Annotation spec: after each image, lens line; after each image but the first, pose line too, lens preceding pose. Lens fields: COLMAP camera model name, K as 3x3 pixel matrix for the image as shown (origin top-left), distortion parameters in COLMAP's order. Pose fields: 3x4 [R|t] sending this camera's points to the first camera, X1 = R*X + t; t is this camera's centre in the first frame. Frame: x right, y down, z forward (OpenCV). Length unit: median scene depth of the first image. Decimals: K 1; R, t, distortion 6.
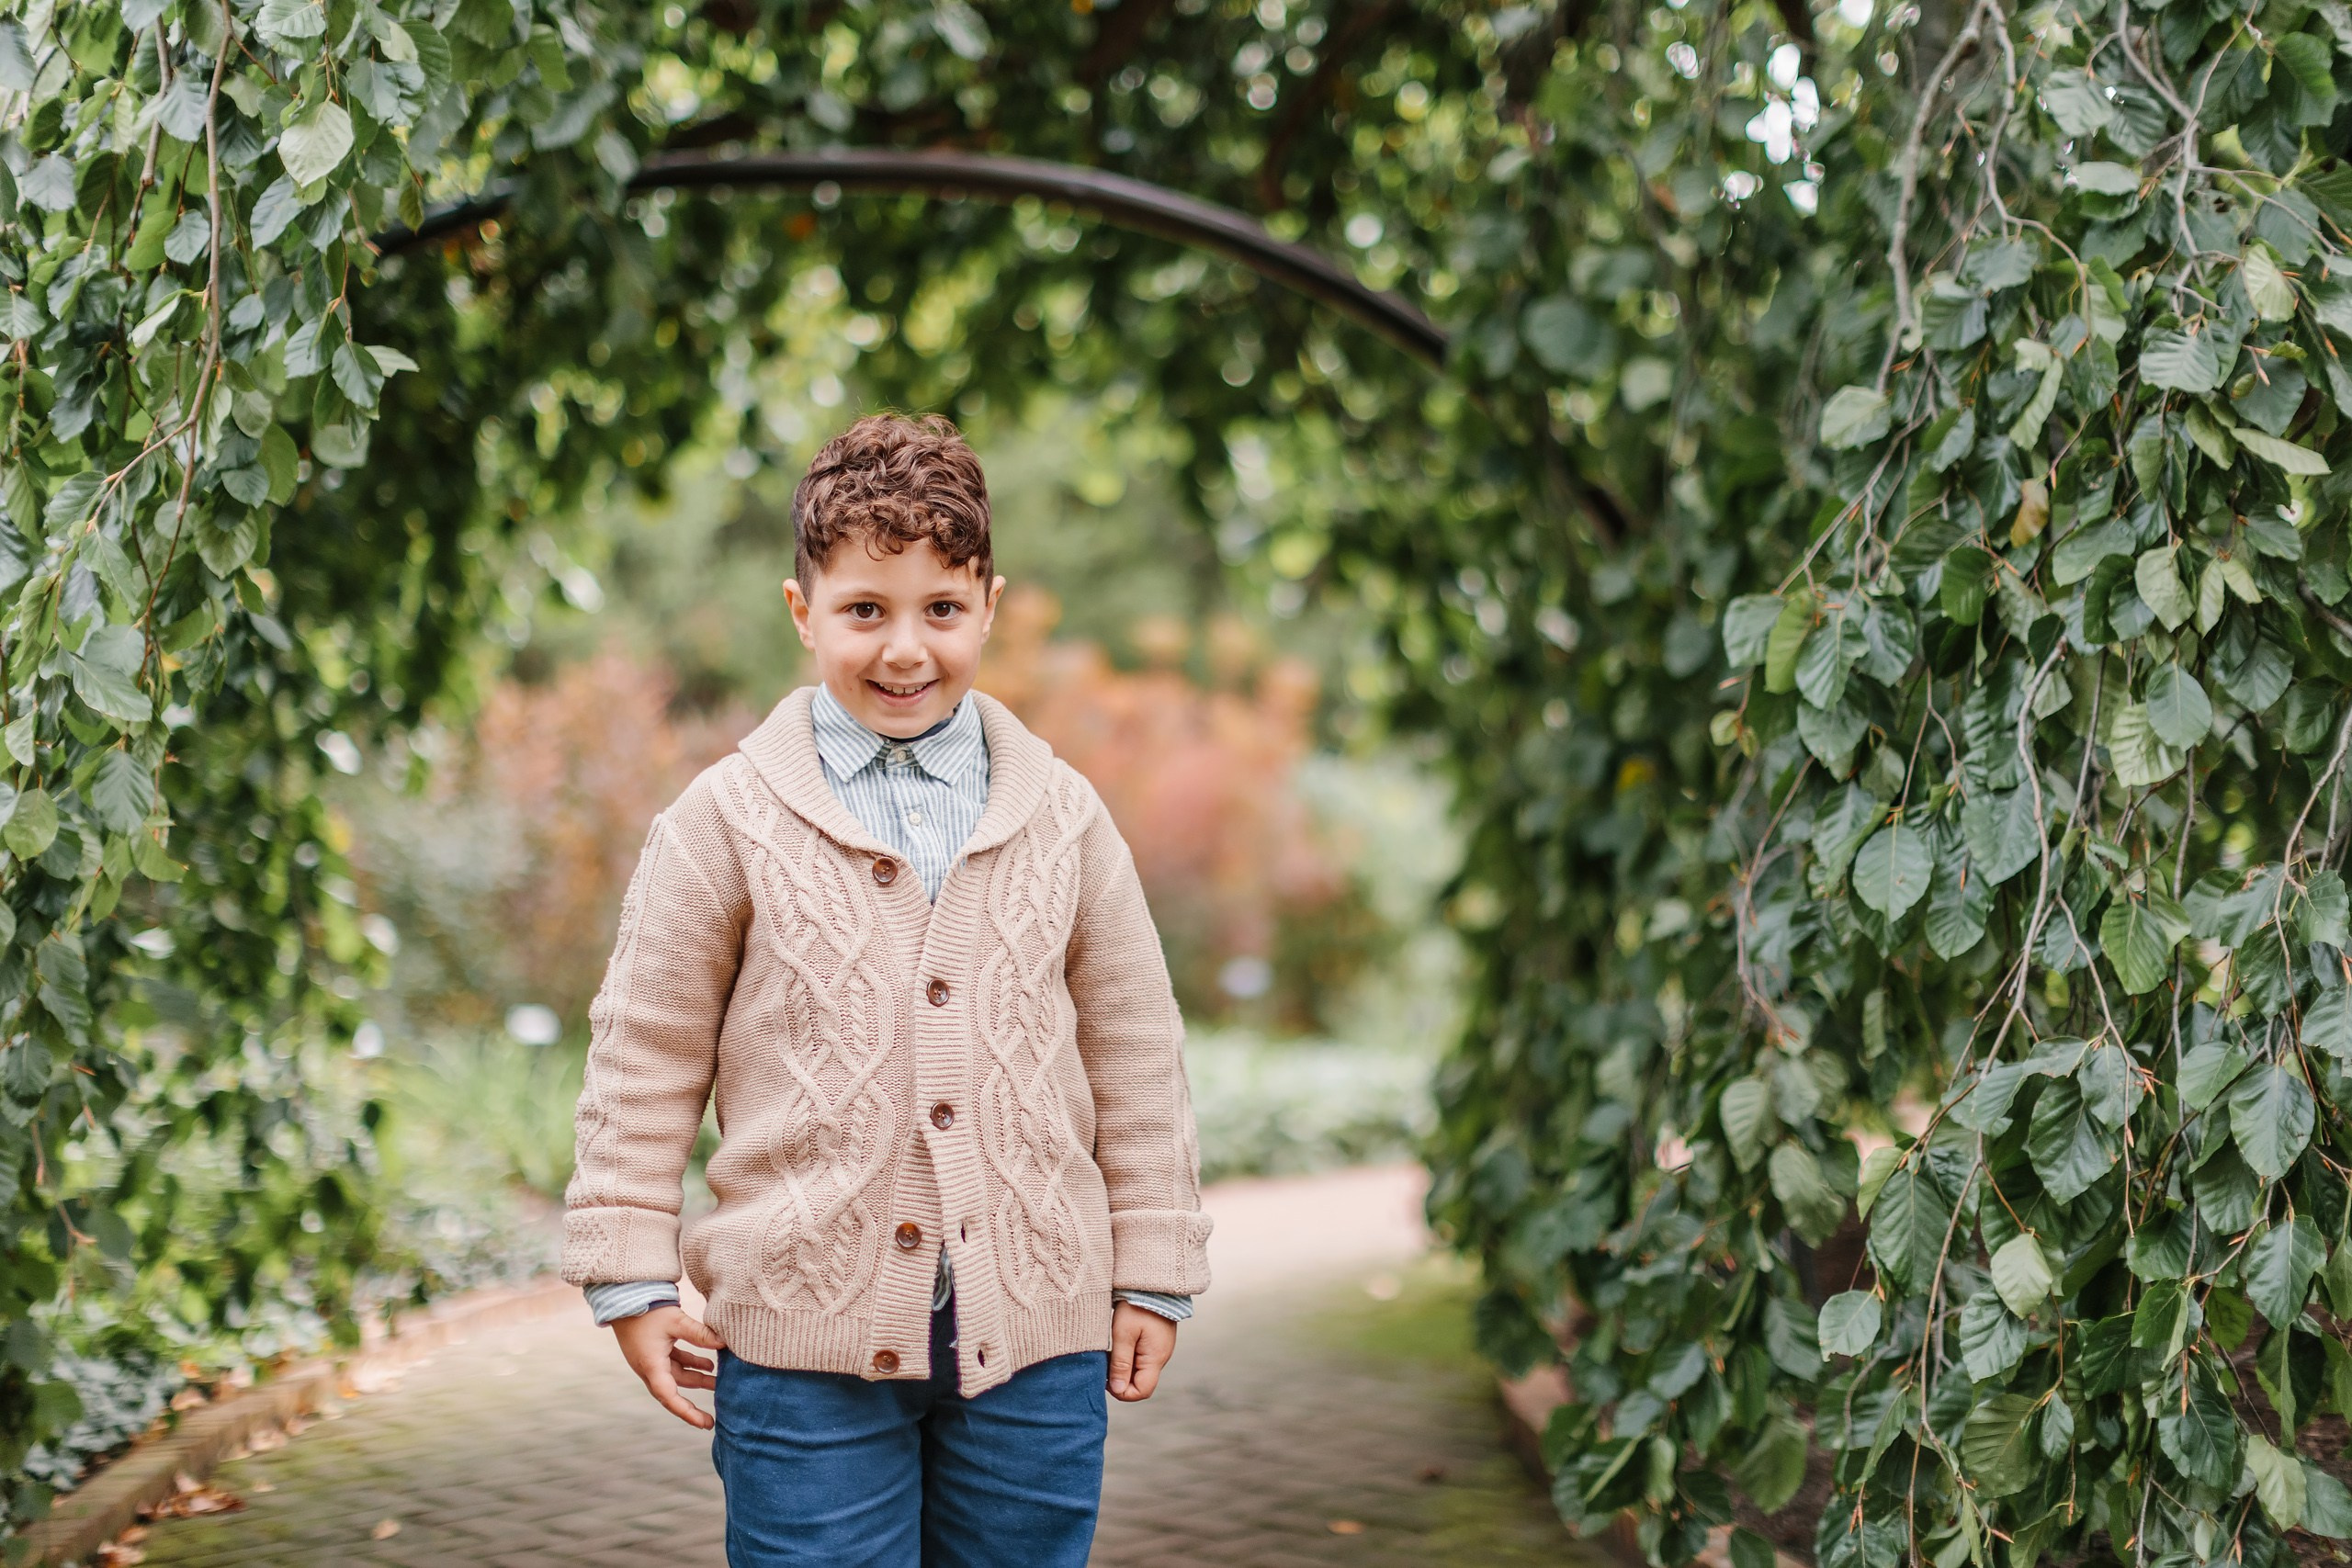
lens RADIAL K [[3493.2, 0, 1218.8], [0, 3493.2, 730.8], [0, 0, 1]] dist [-0.177938, 0.361498]
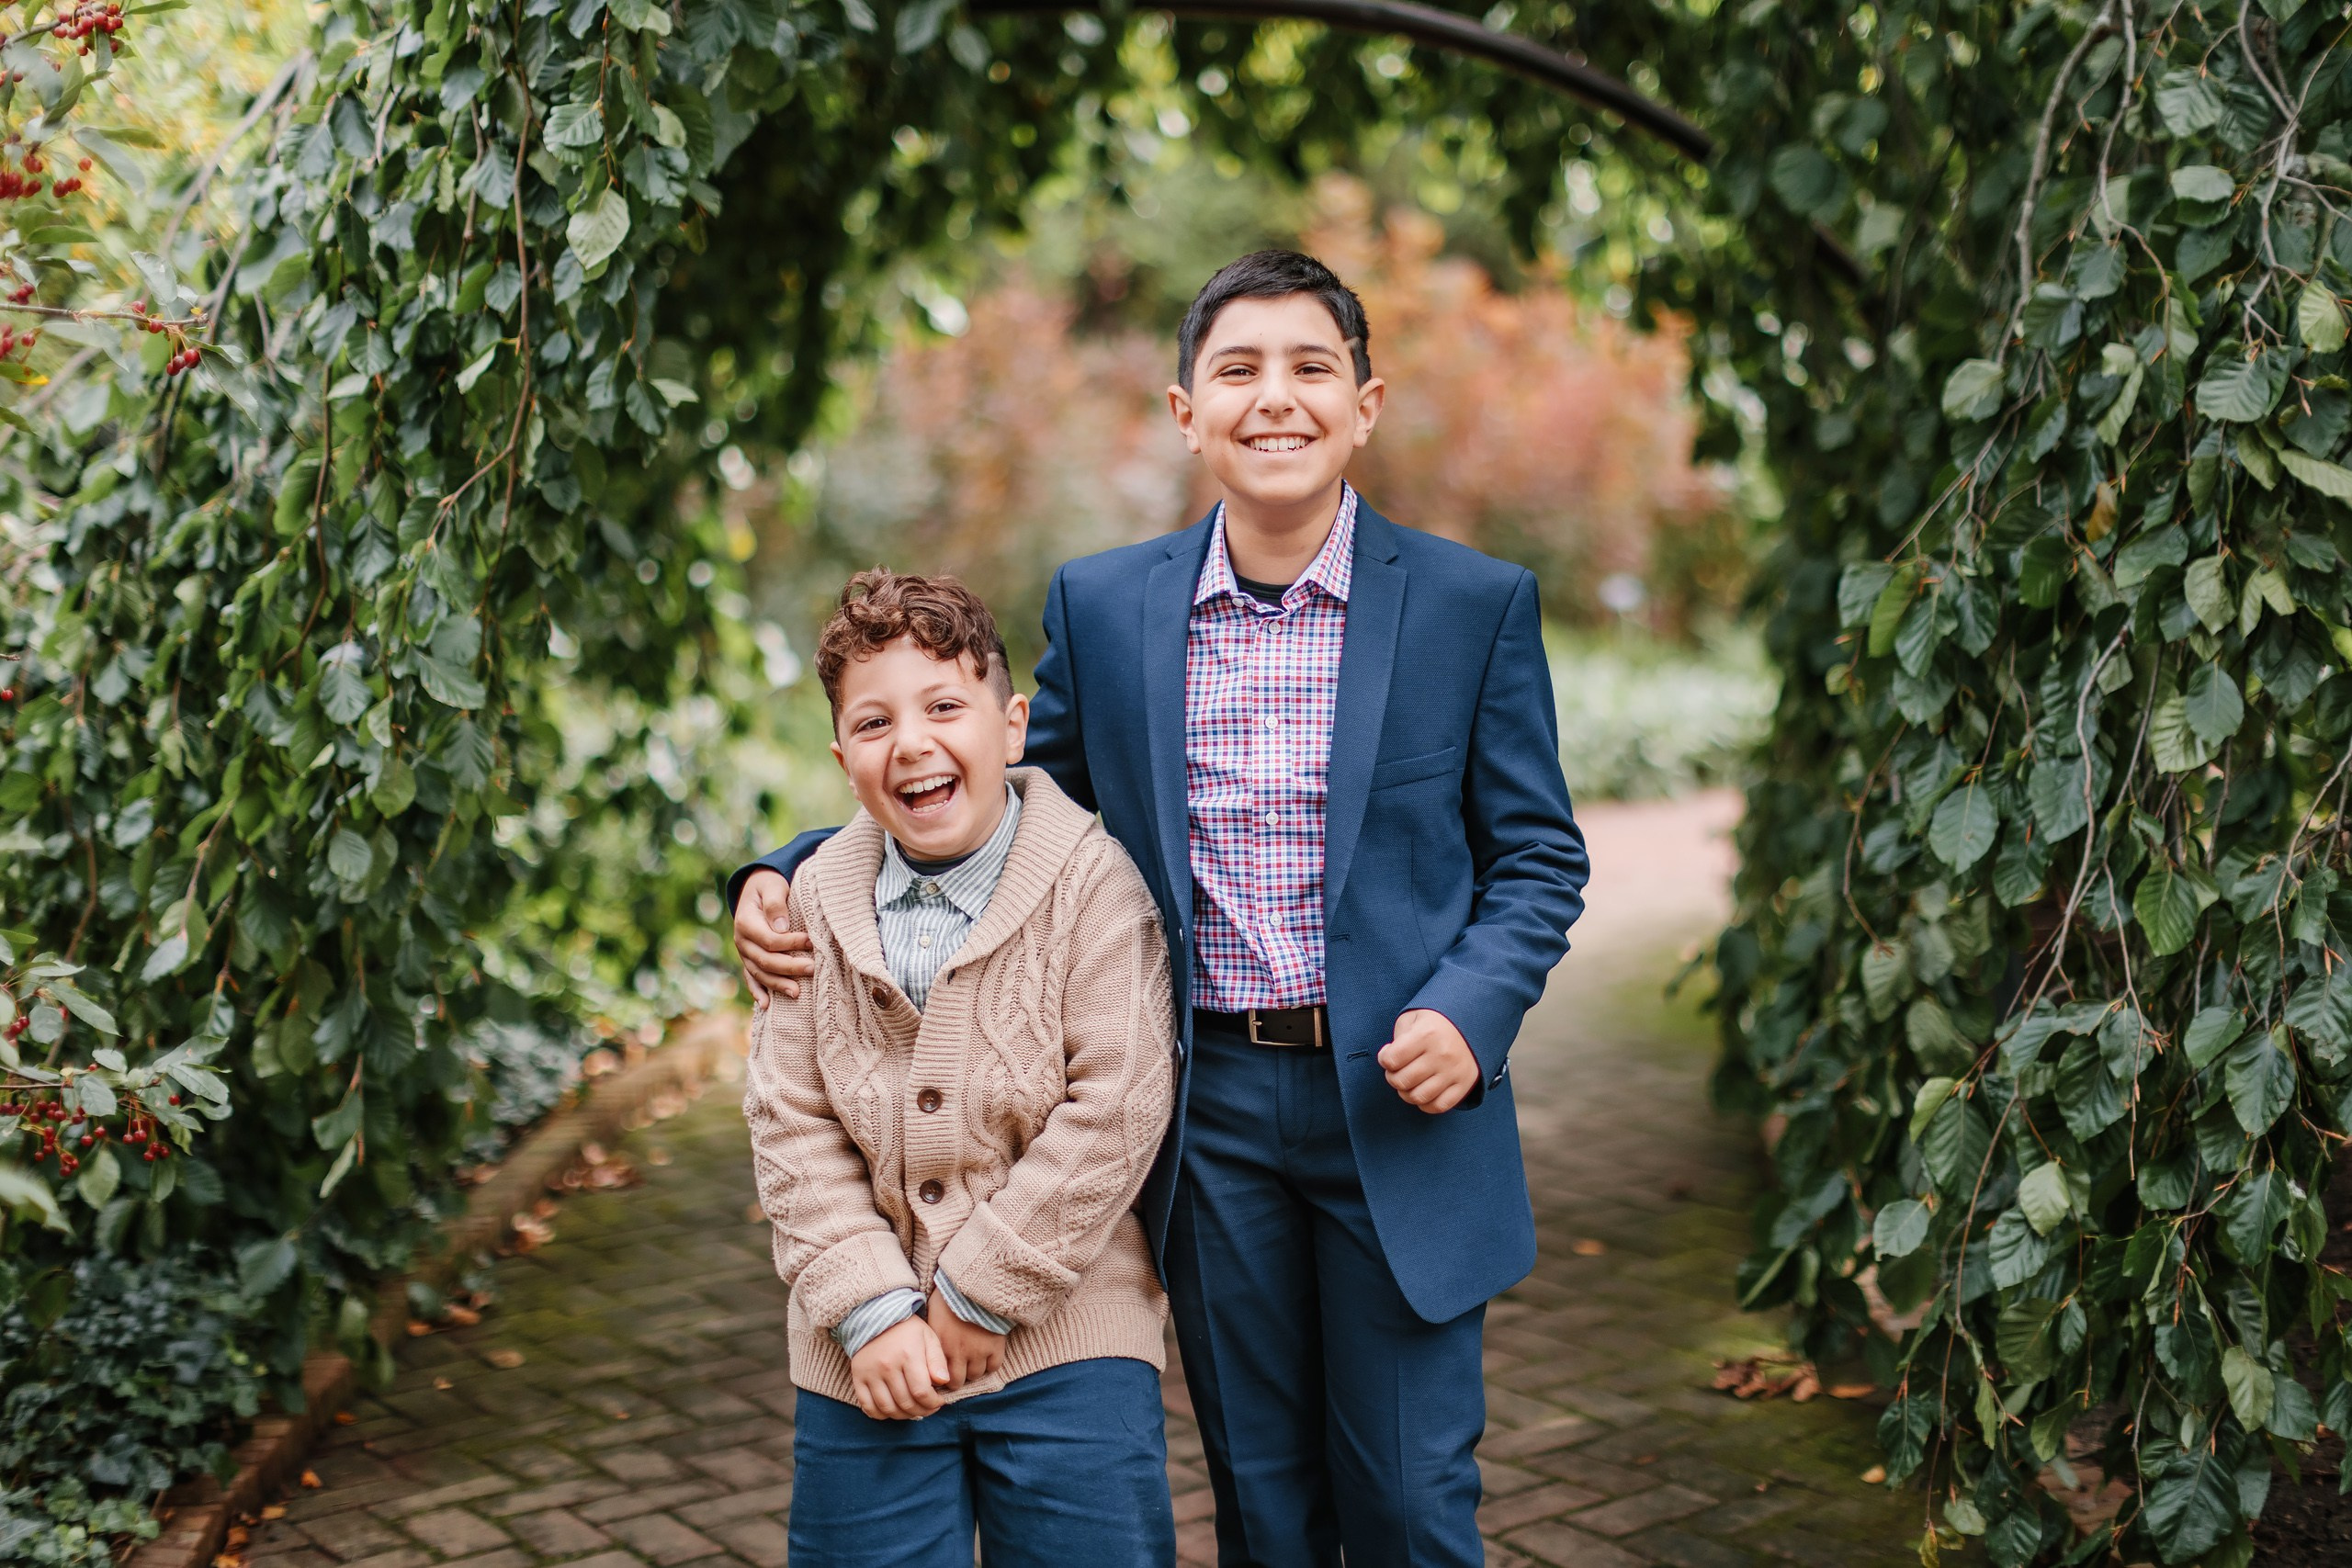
lens RADIAL K [[3502.7, 0, 1219.3], [0, 3502.7, 707.9], [0, 0, 1]] dist [-0.137435, 0.206679]
pose [[0.991128, 0.013314, -0.132244, 0.102407], [0.005563, 0.989943, 0.141360, -0.164816], [0.132796, -0.140842, 0.981086, -0.158232]]
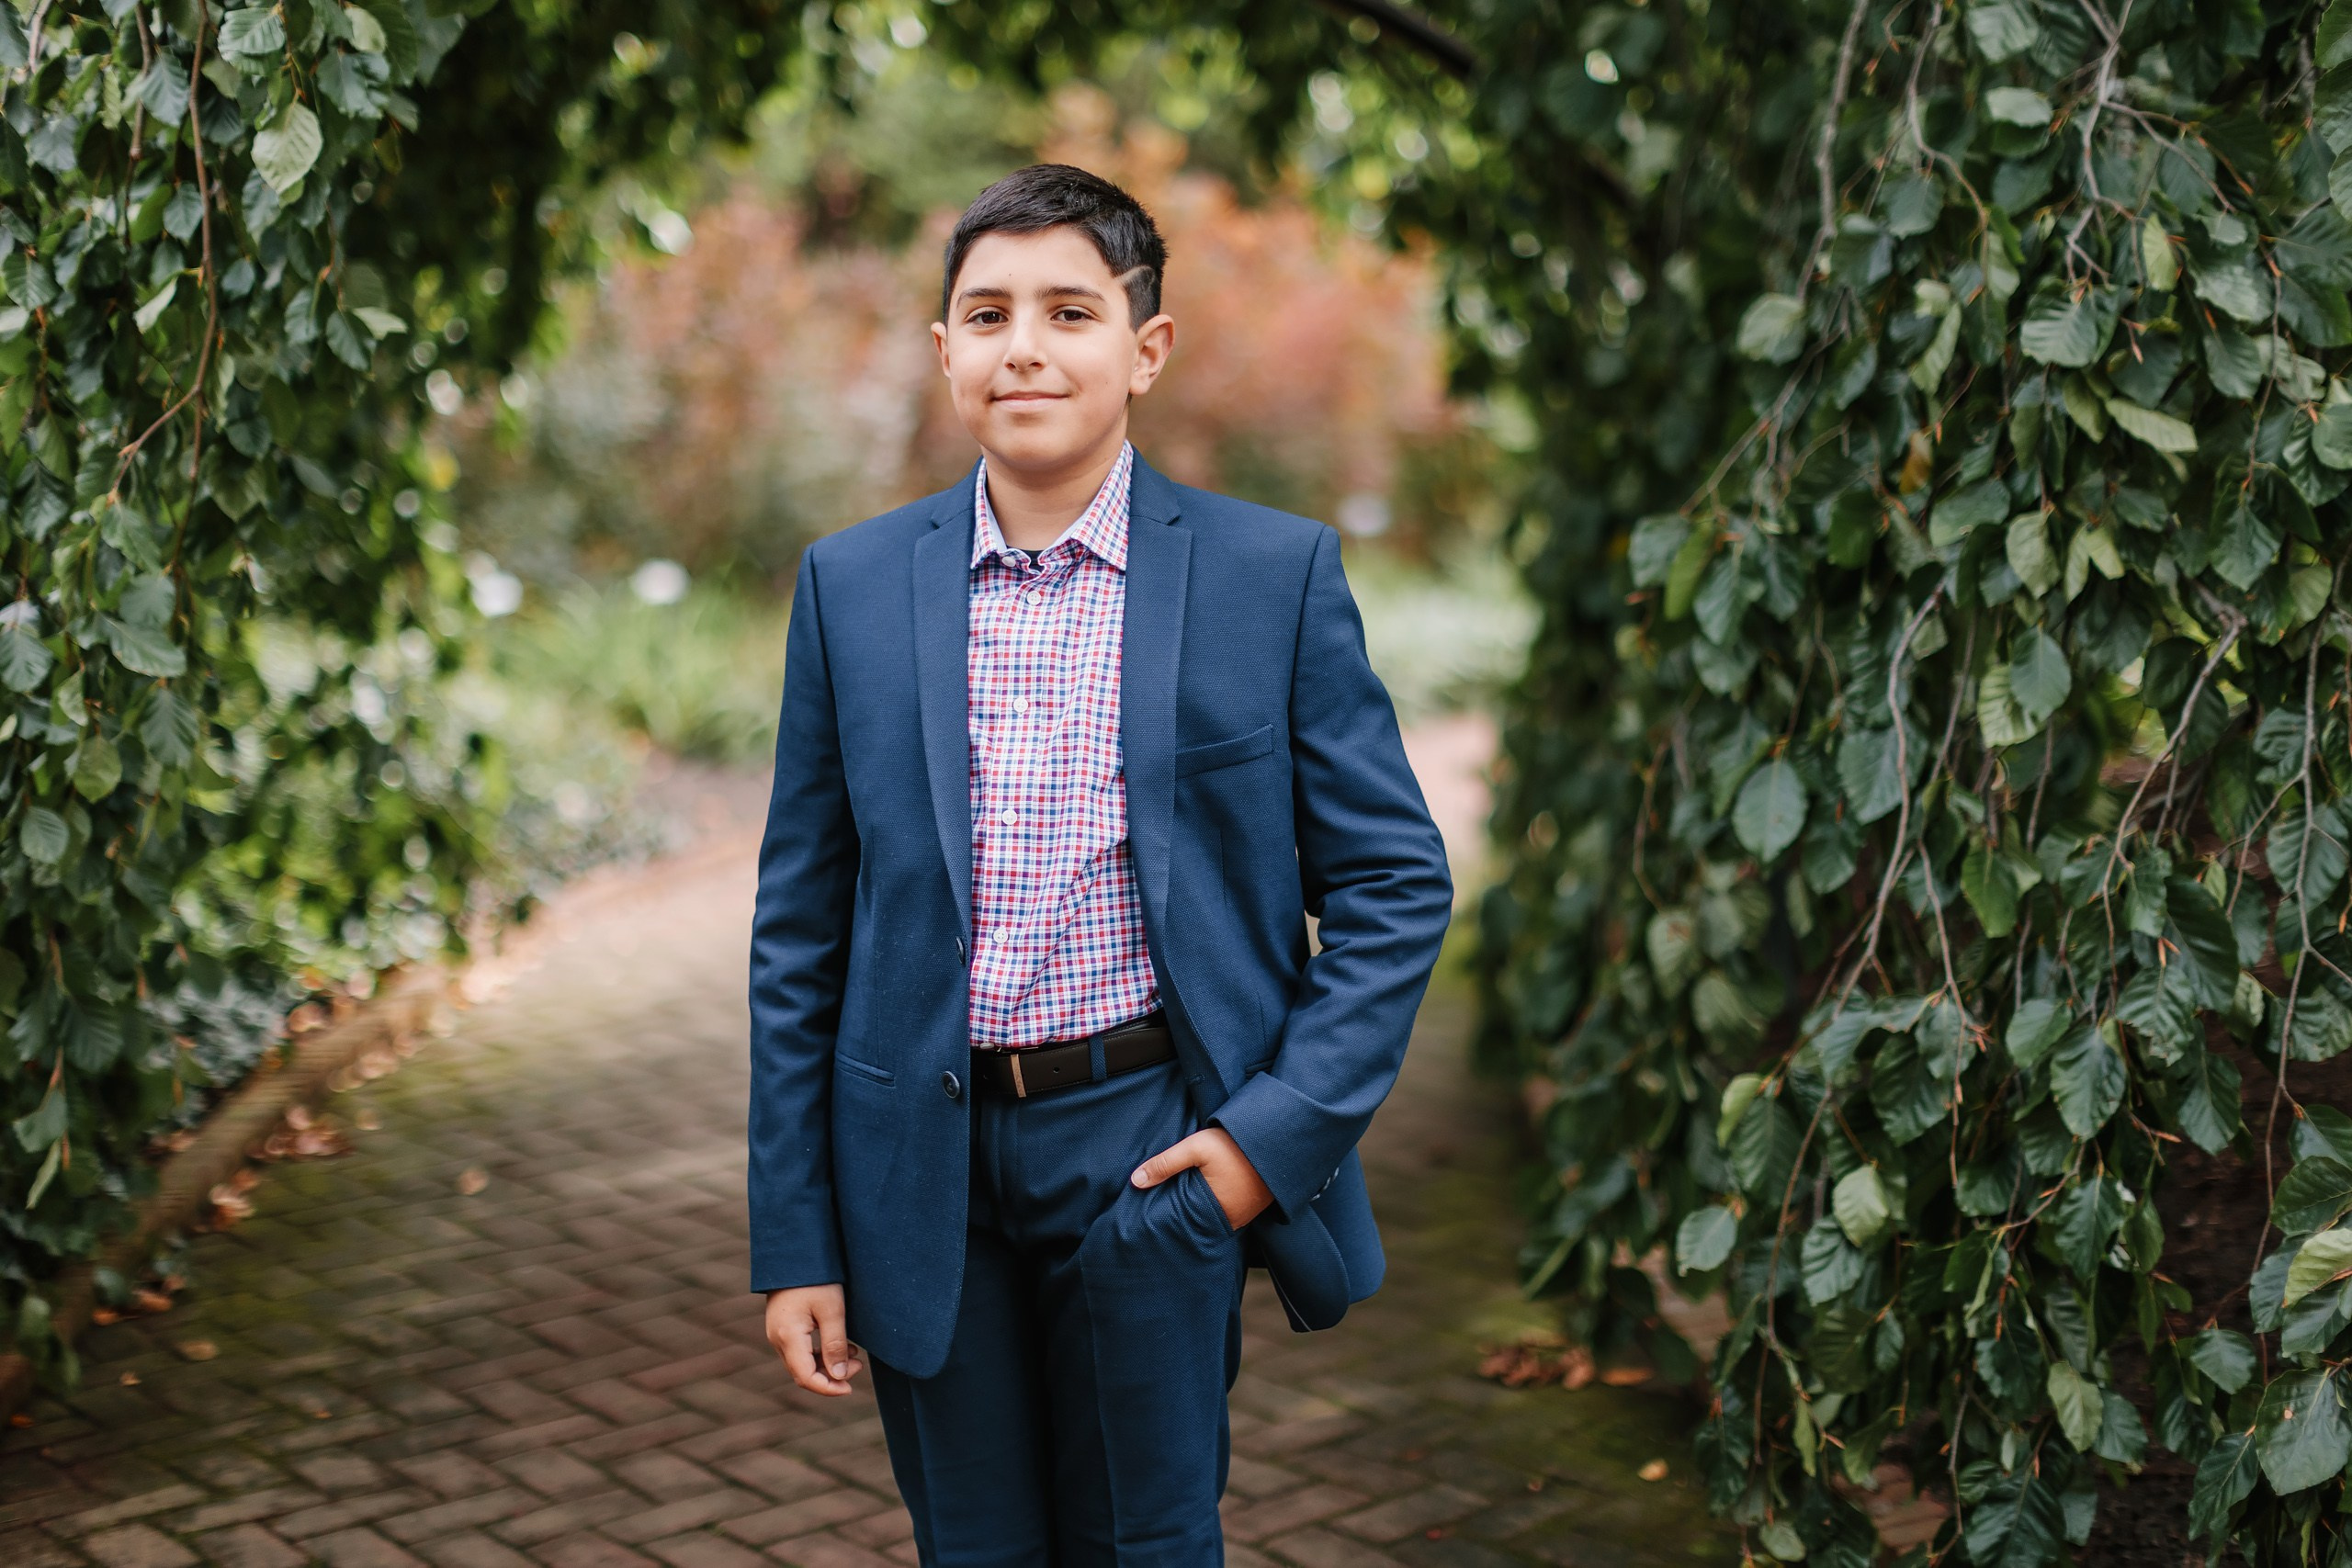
lens RADIAL K [[3503.6, 0, 1168.6], [0, 3503.6, 664.8], [0, 0, 1]] dist [-0.193696, 0.515502]
pose [[0.997469, 0.014581, -0.069593, 0.085006], [-0.003664, 0.987988, 0.154487, -0.167884], [0.071010, -0.153841, 0.985541, -0.061329]]
